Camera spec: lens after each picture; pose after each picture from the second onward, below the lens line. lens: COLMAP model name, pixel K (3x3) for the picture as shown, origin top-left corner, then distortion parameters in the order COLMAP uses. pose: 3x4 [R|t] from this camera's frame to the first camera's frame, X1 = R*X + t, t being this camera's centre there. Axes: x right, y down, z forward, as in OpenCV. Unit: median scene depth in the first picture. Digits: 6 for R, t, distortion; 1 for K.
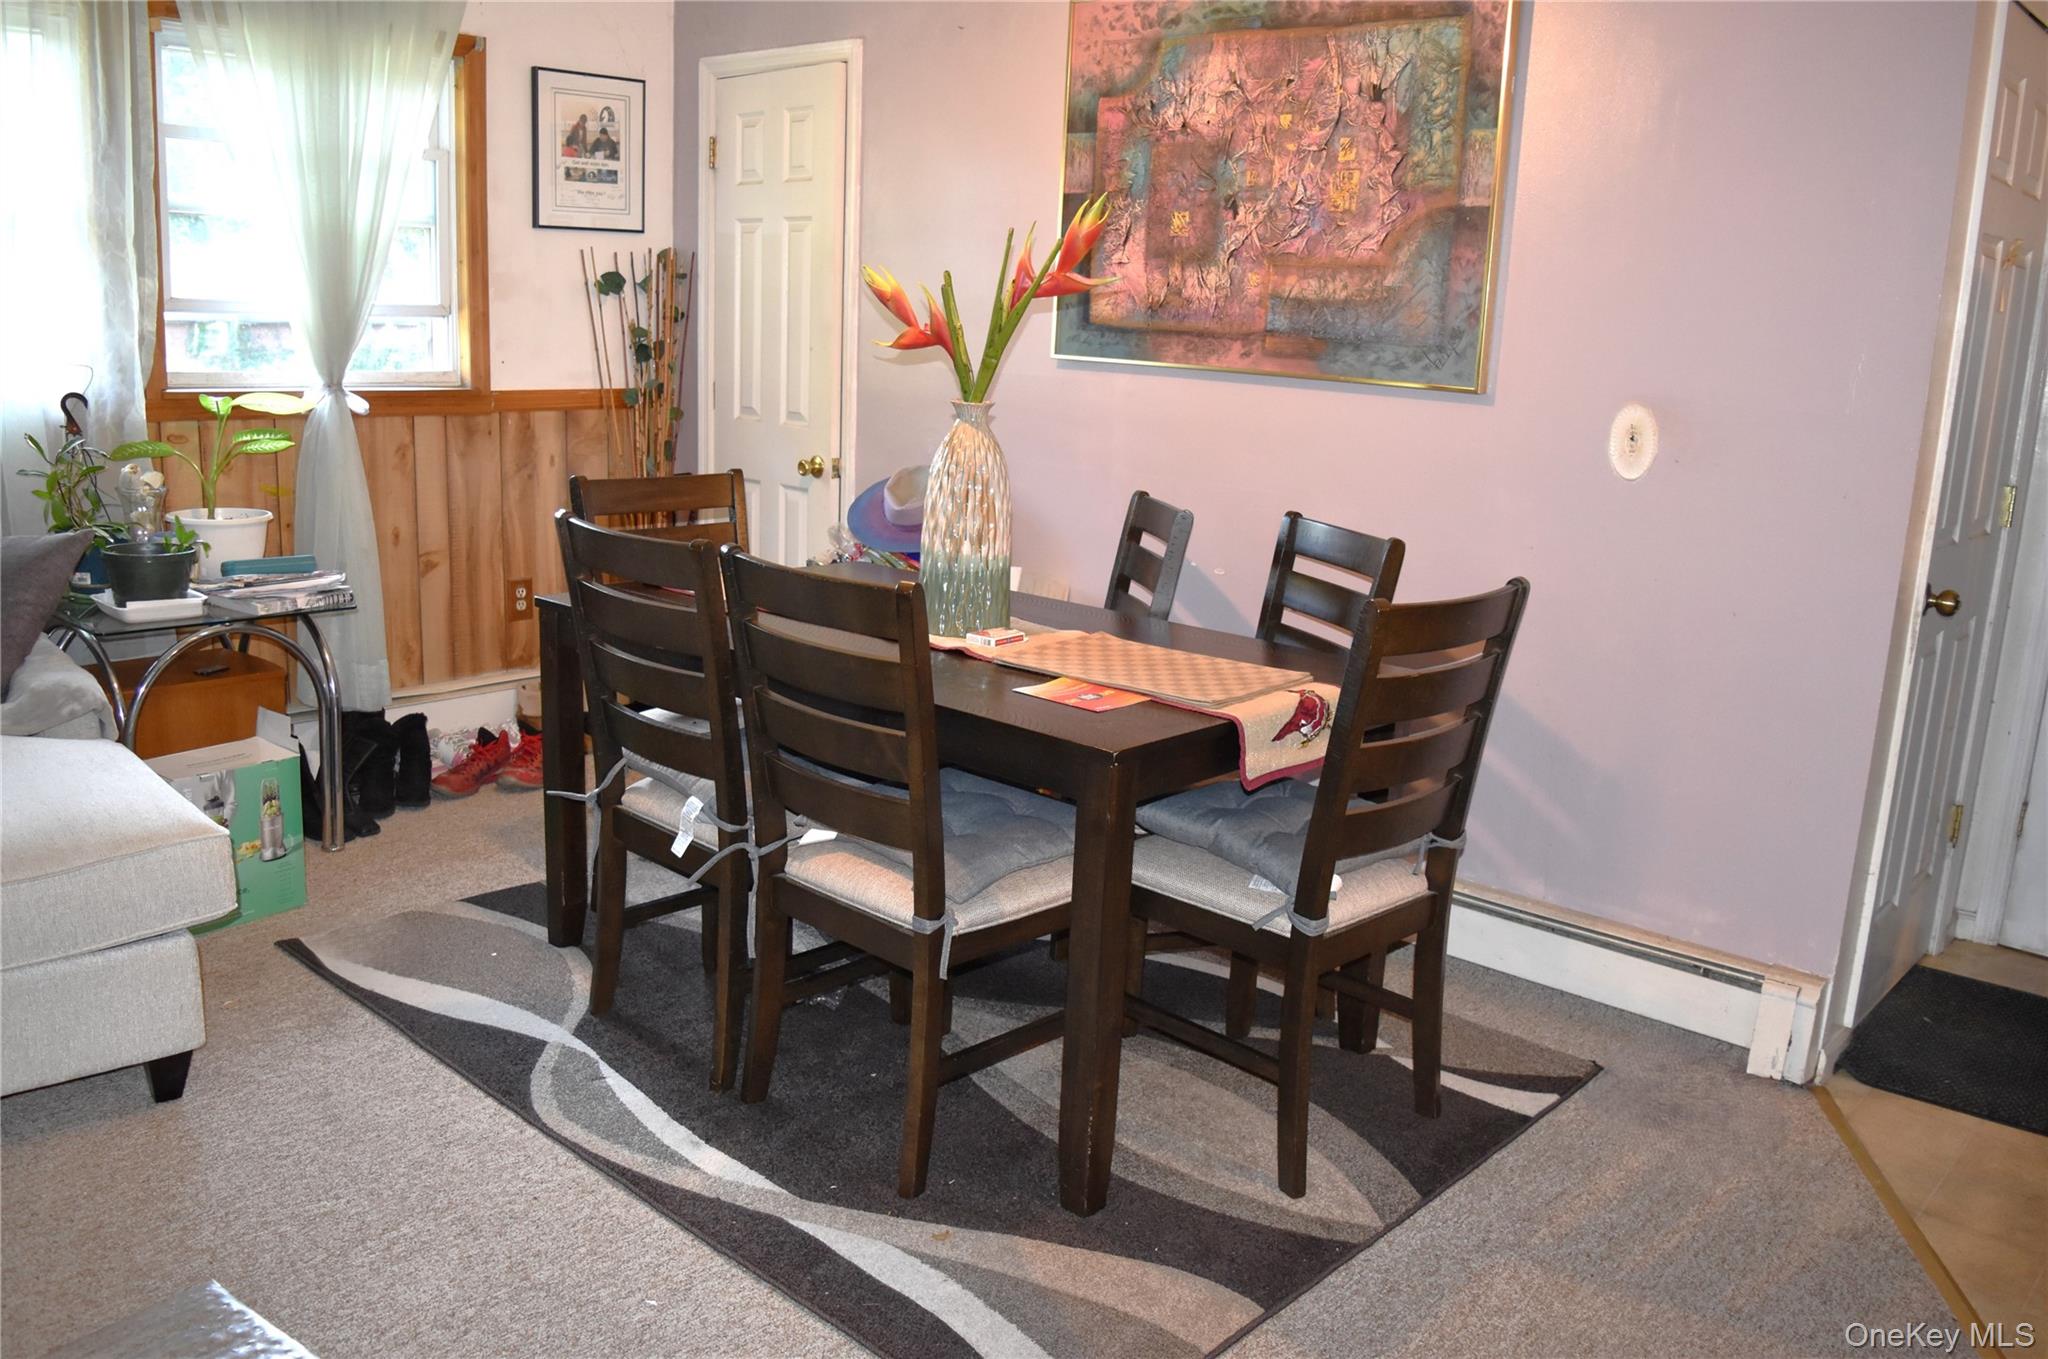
lens RADIAL K [[1643.3, 0, 1039.9], [0, 1643.3, 677.2], [0, 0, 1]] dist [-0.101916, 0.032579]
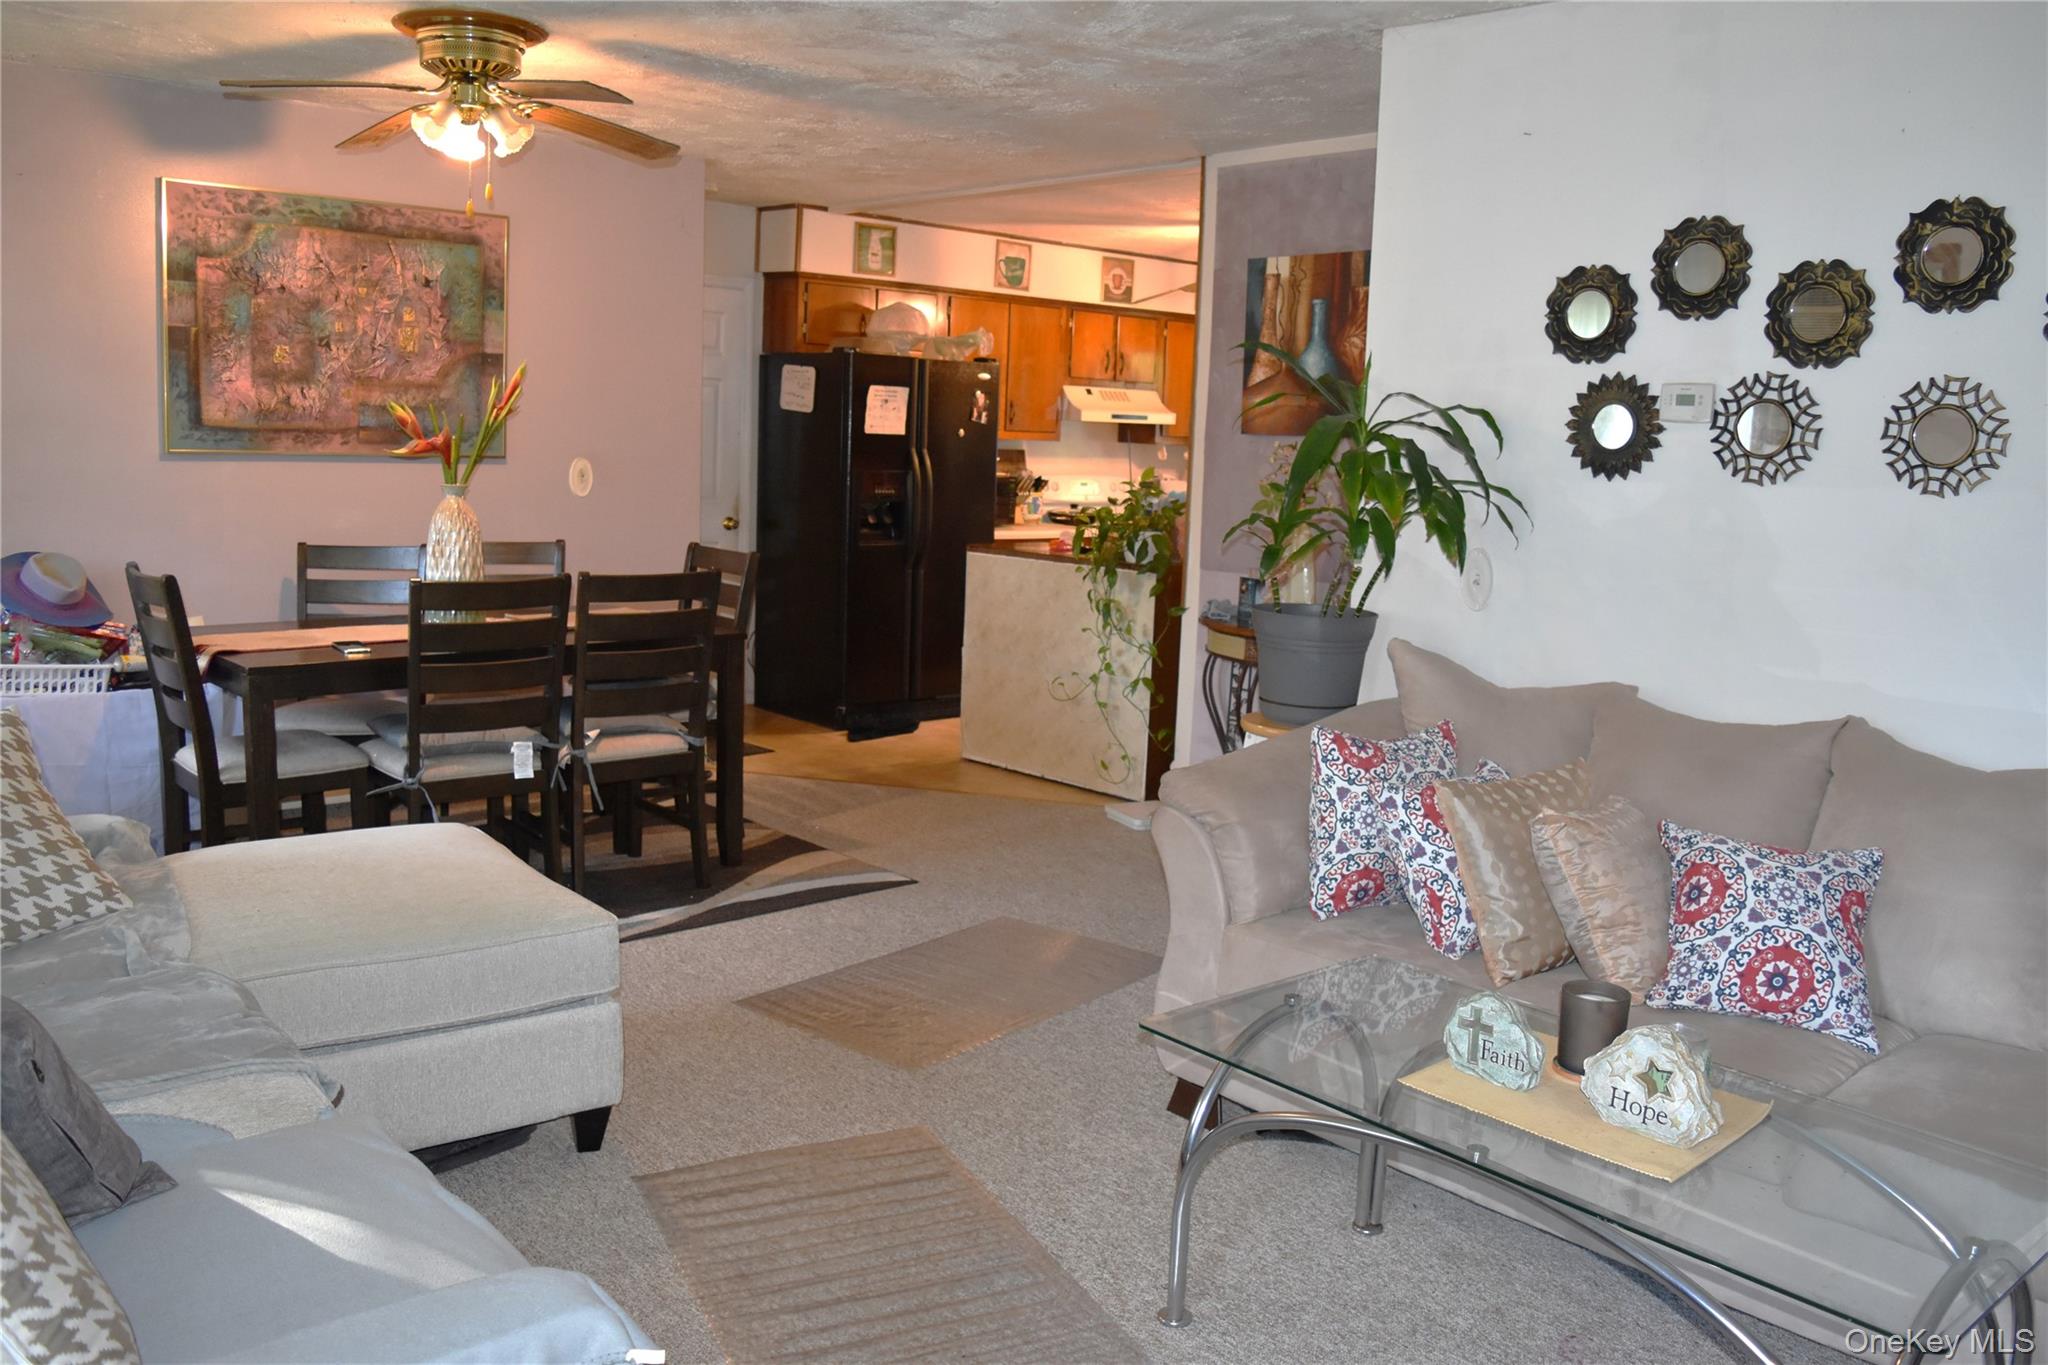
lens RADIAL K [[1643.3, 0, 1020.6], [0, 1643.3, 699.4], [0, 0, 1]] dist [-0.101916, 0.032579]
pose [[0.063920, -0.203790, 0.976926, -1.353712], [0.182497, 0.964807, 0.189321, -0.139435], [-0.981126, 0.166185, 0.098861, 0.286798]]
